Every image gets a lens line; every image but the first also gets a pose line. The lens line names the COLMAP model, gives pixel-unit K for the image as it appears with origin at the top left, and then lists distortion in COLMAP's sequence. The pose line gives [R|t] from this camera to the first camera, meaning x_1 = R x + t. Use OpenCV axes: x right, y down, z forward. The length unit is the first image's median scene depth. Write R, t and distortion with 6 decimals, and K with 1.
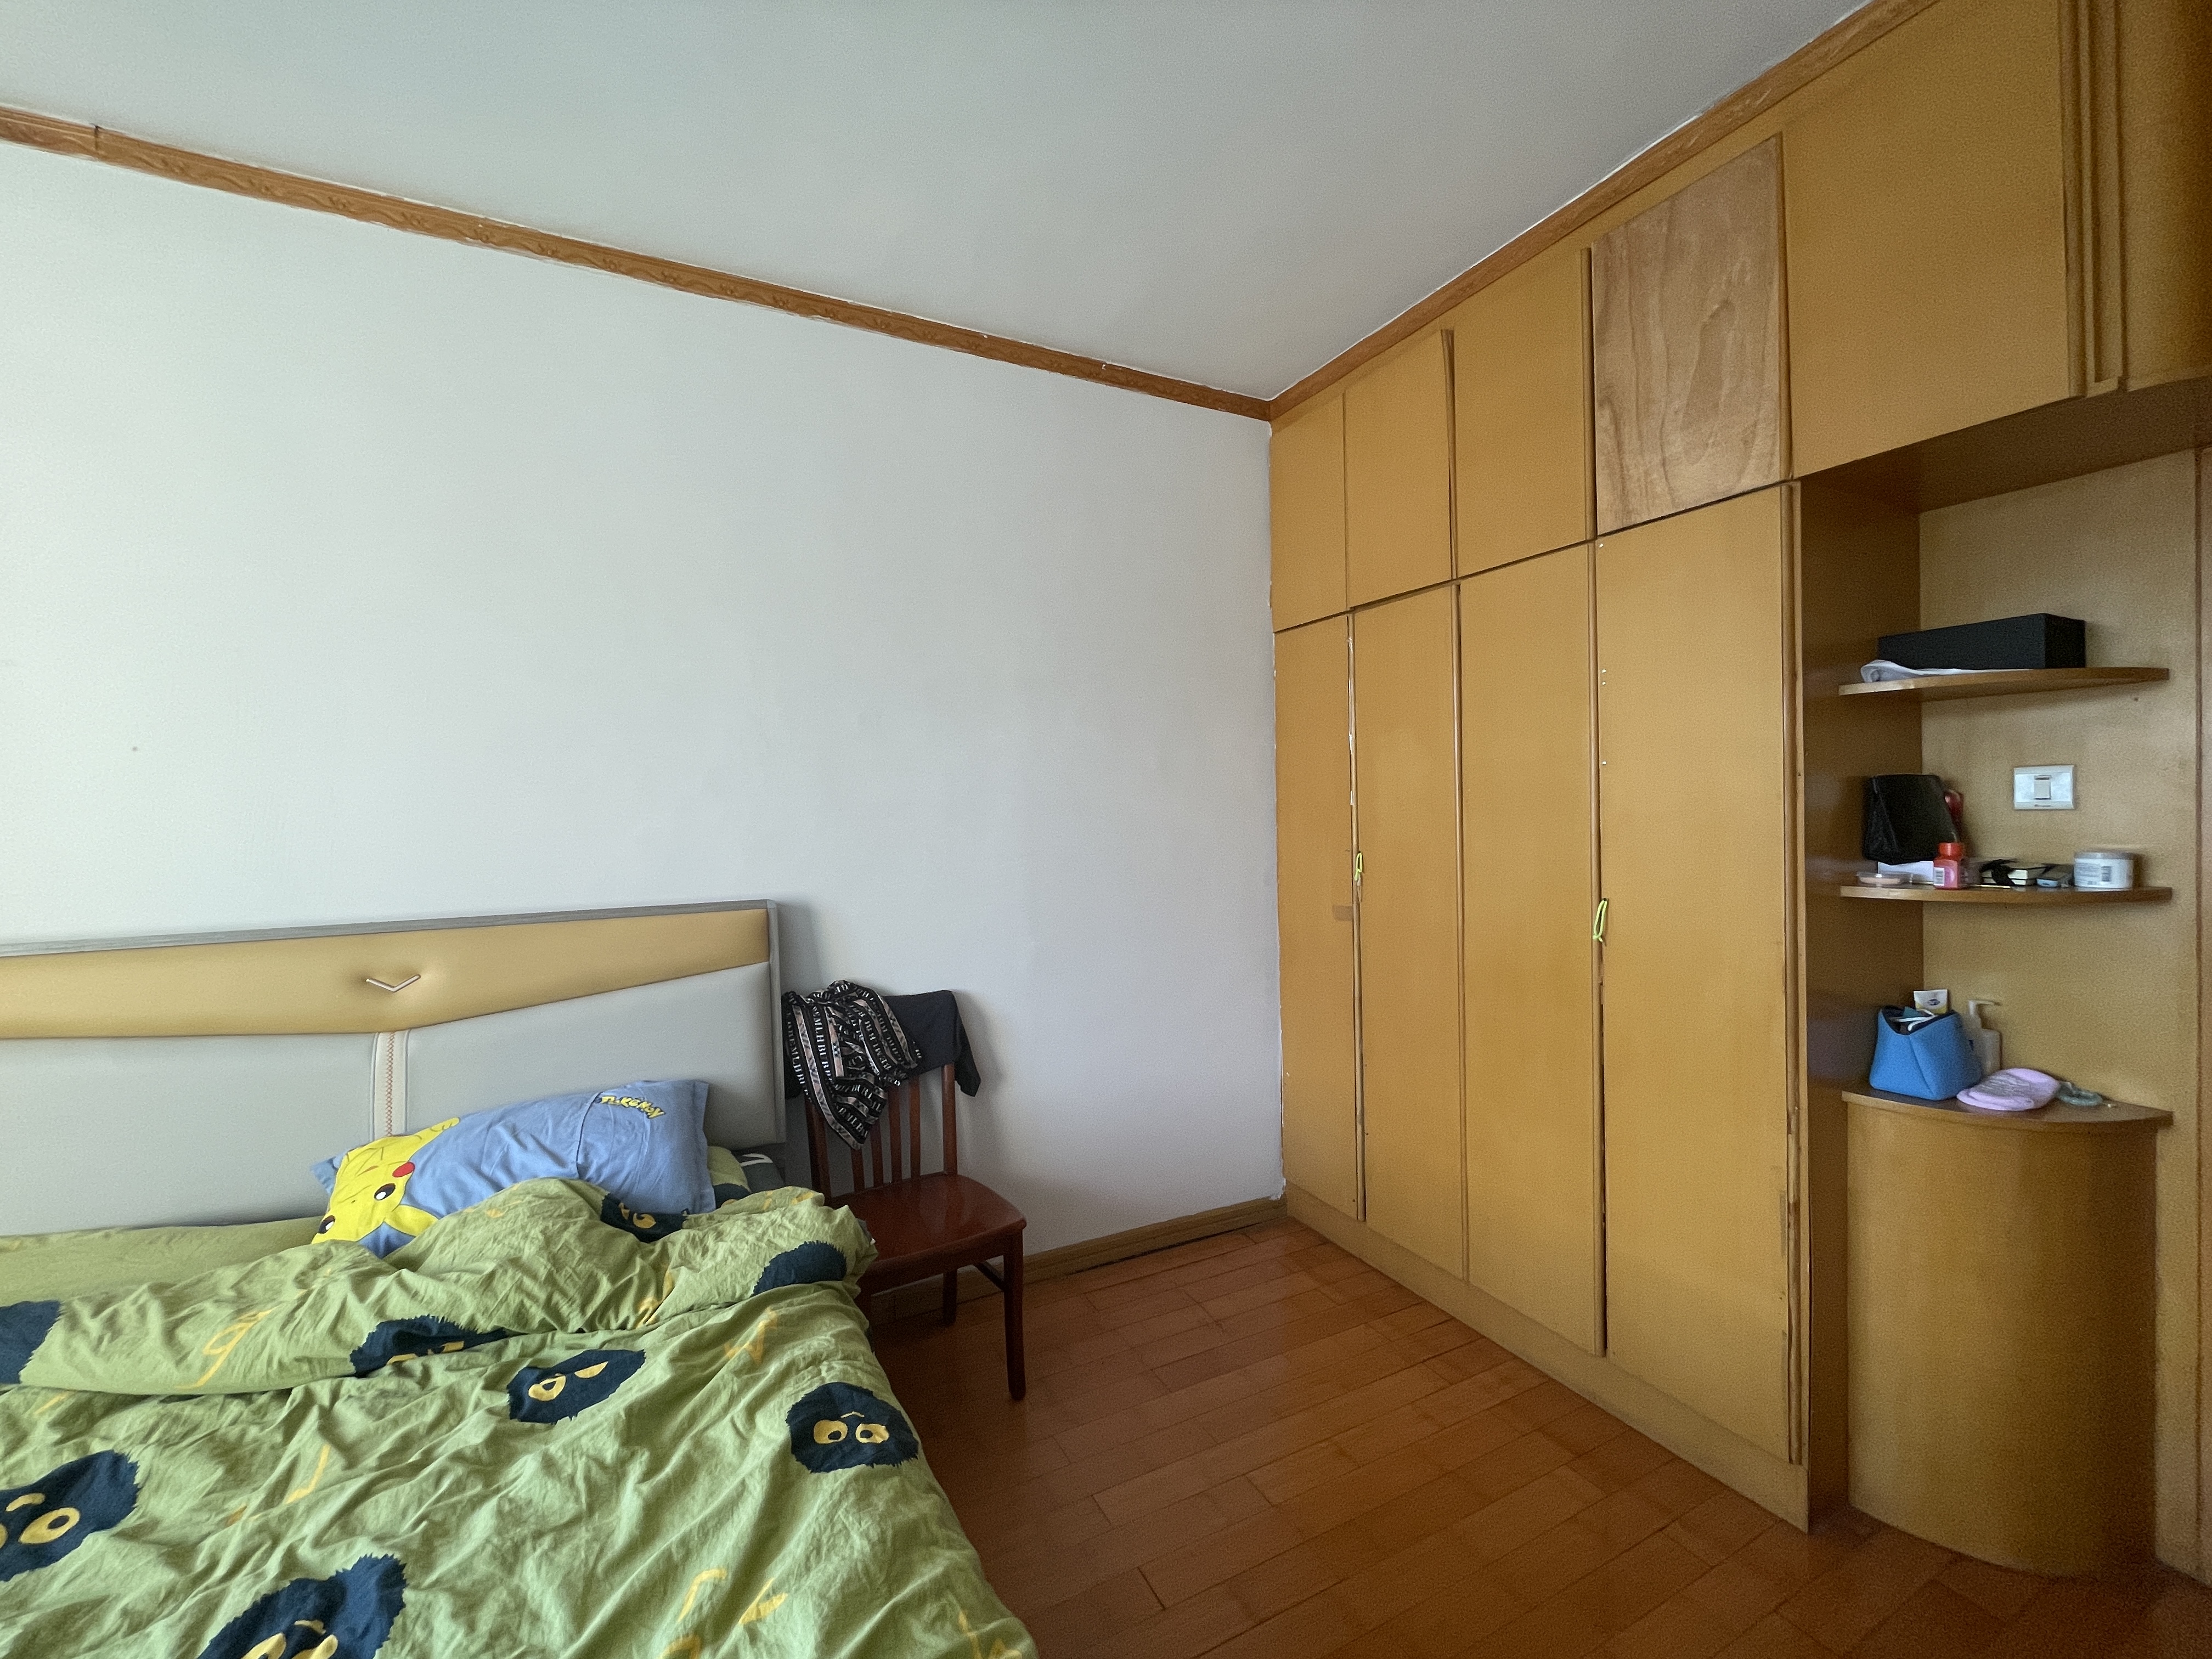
lens RADIAL K [[896.2, 0, 1103.4], [0, 896.2, 817.6], [0, 0, 1]] dist [-0.002625, -0.000878]
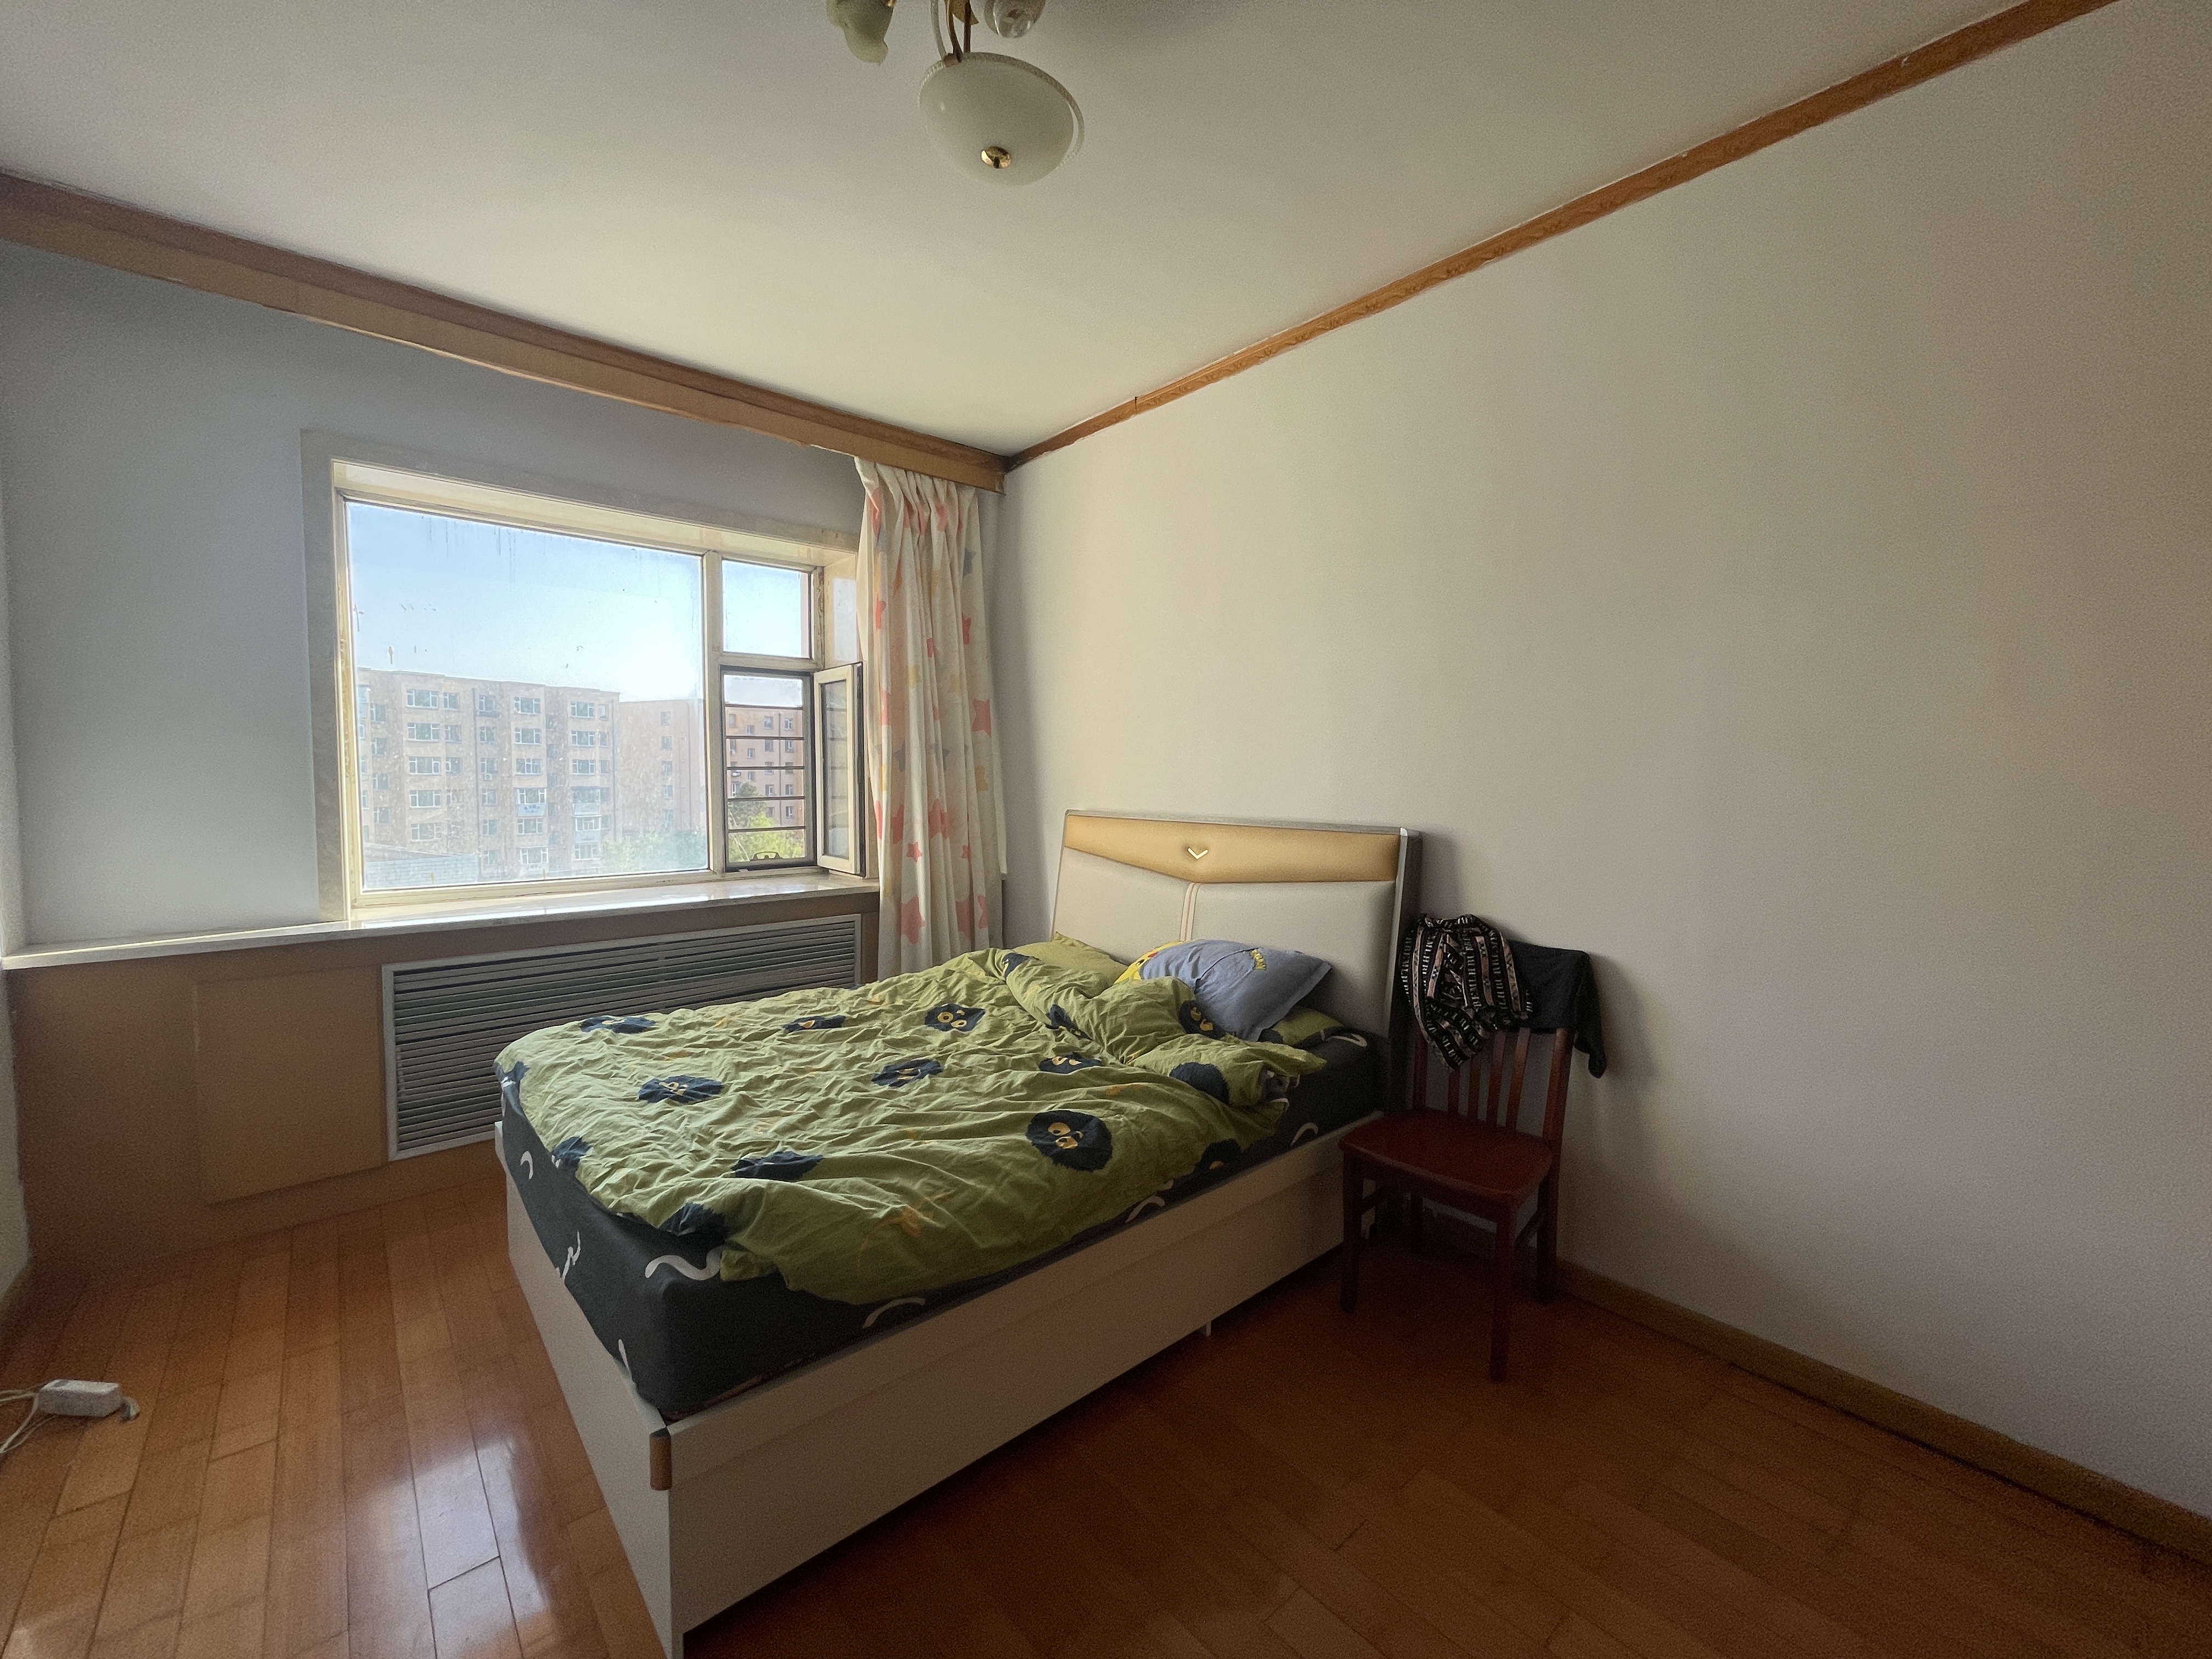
lens RADIAL K [[896.2, 0, 1103.4], [0, 896.2, 817.6], [0, 0, 1]] dist [-0.002625, -0.000878]
pose [[0.247152, 0.070099, -0.966438, 0.625825], [-0.022137, 0.997528, 0.066693, 0.010469], [0.968724, 0.004911, 0.248093, 0.345397]]
